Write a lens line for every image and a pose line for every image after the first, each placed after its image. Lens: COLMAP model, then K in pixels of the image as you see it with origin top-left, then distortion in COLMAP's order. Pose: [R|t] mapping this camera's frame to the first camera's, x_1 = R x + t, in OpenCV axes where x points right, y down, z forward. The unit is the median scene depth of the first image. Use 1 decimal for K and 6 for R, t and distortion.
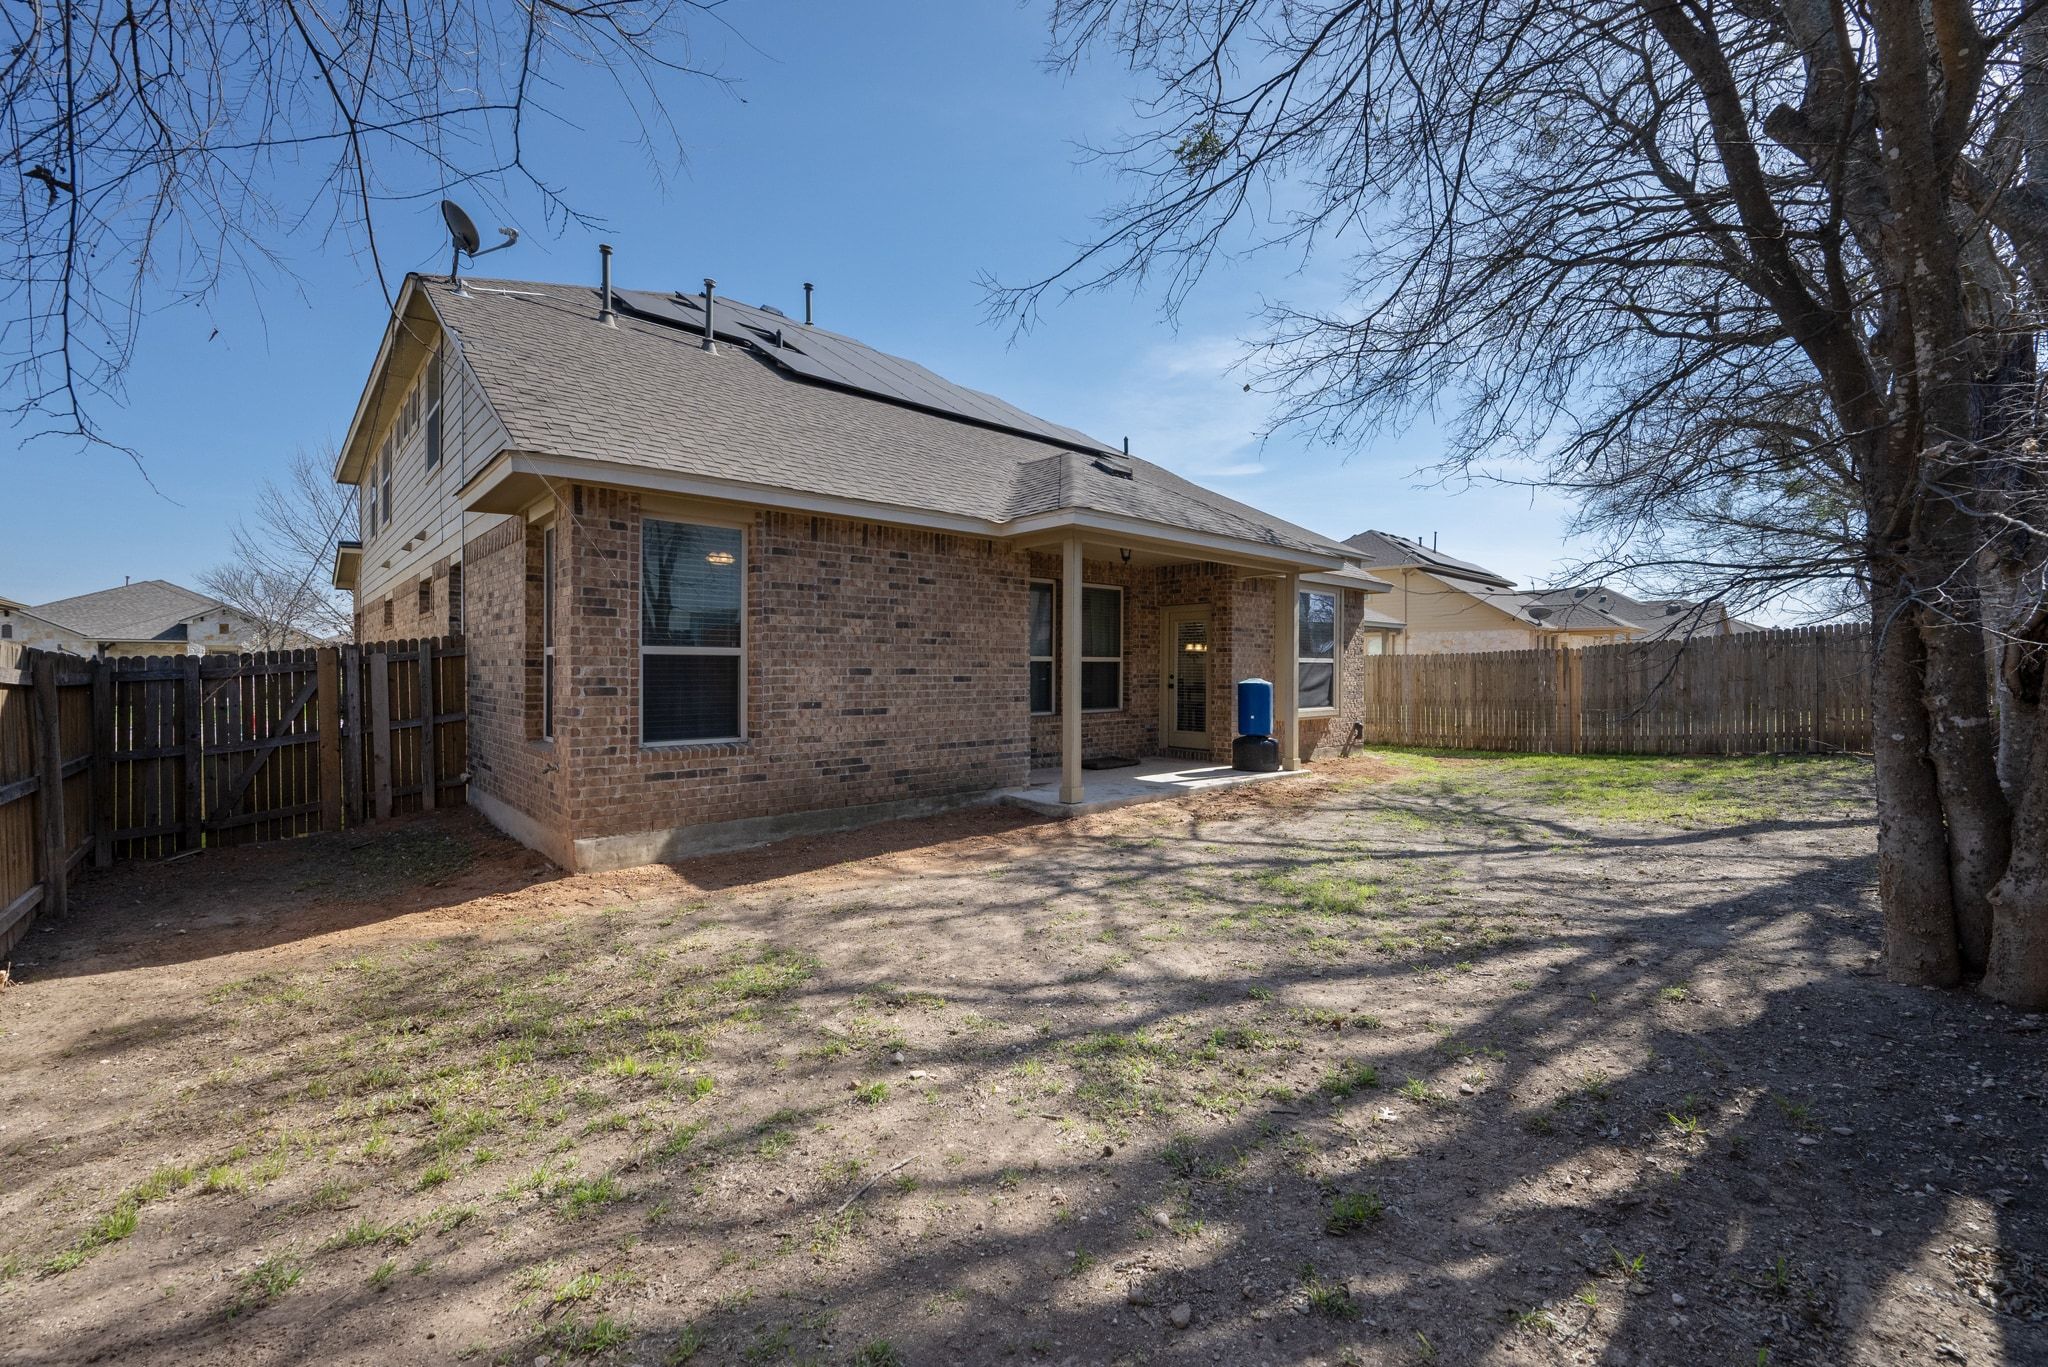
lens RADIAL K [[803.3, 0, 1025.5], [0, 803.3, 677.9], [0, 0, 1]] dist [-0.002609, -0.000142]
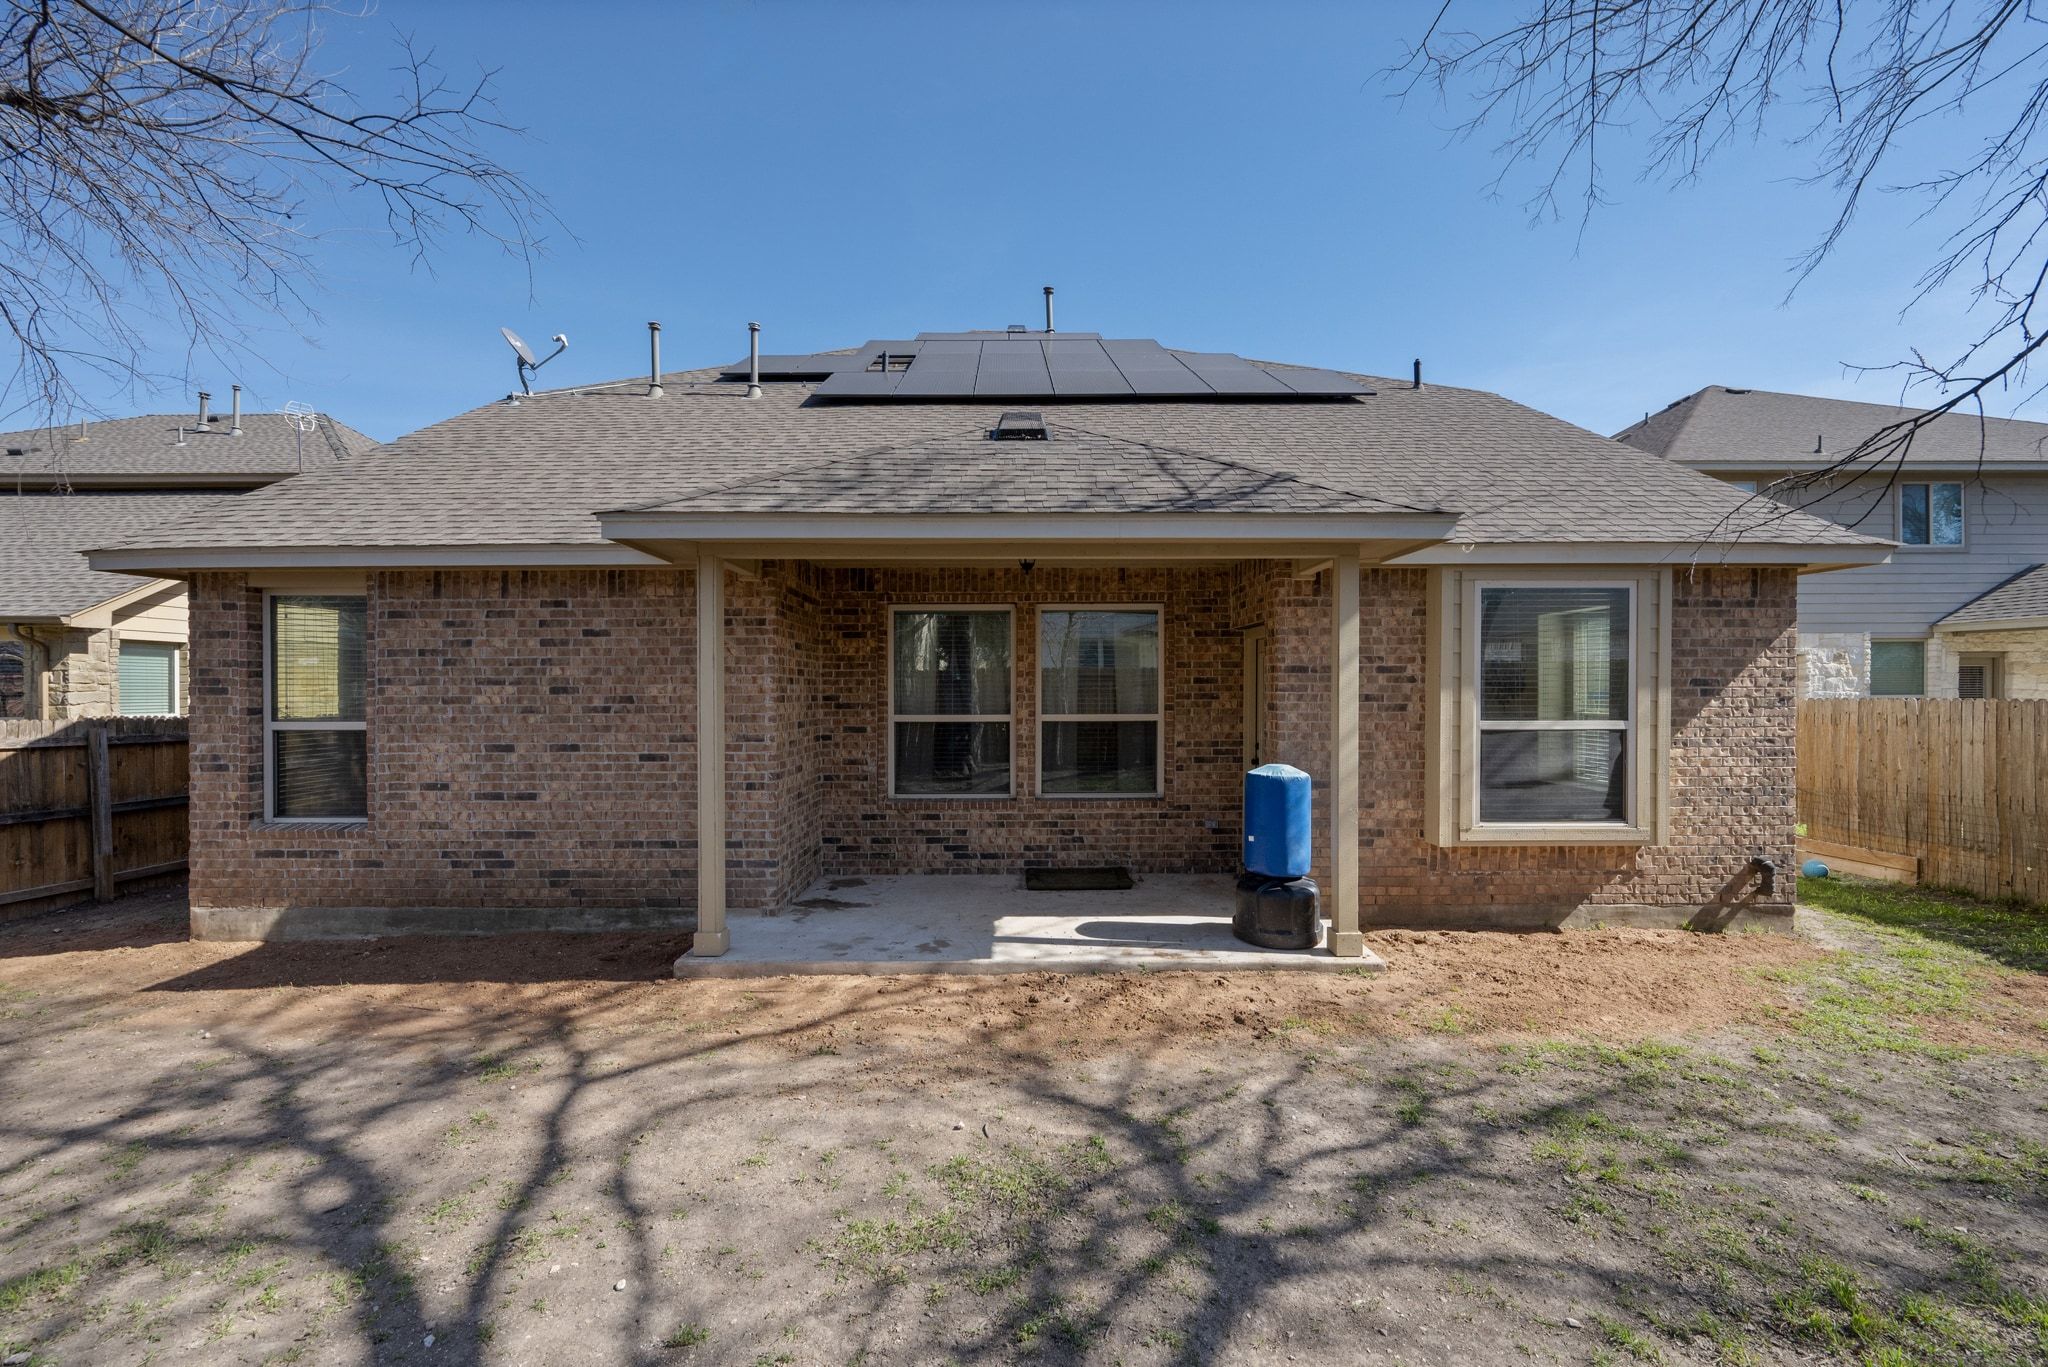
lens RADIAL K [[803.3, 0, 1023.3], [0, 803.3, 697.1], [0, 0, 1]] dist [-0.002609, -0.000142]
pose [[0.750489, 0.003879, -0.660871, 0.768526], [-0.004650, 0.999989, 0.000589, -0.065242], [0.660866, 0.002631, 0.750499, 0.745325]]
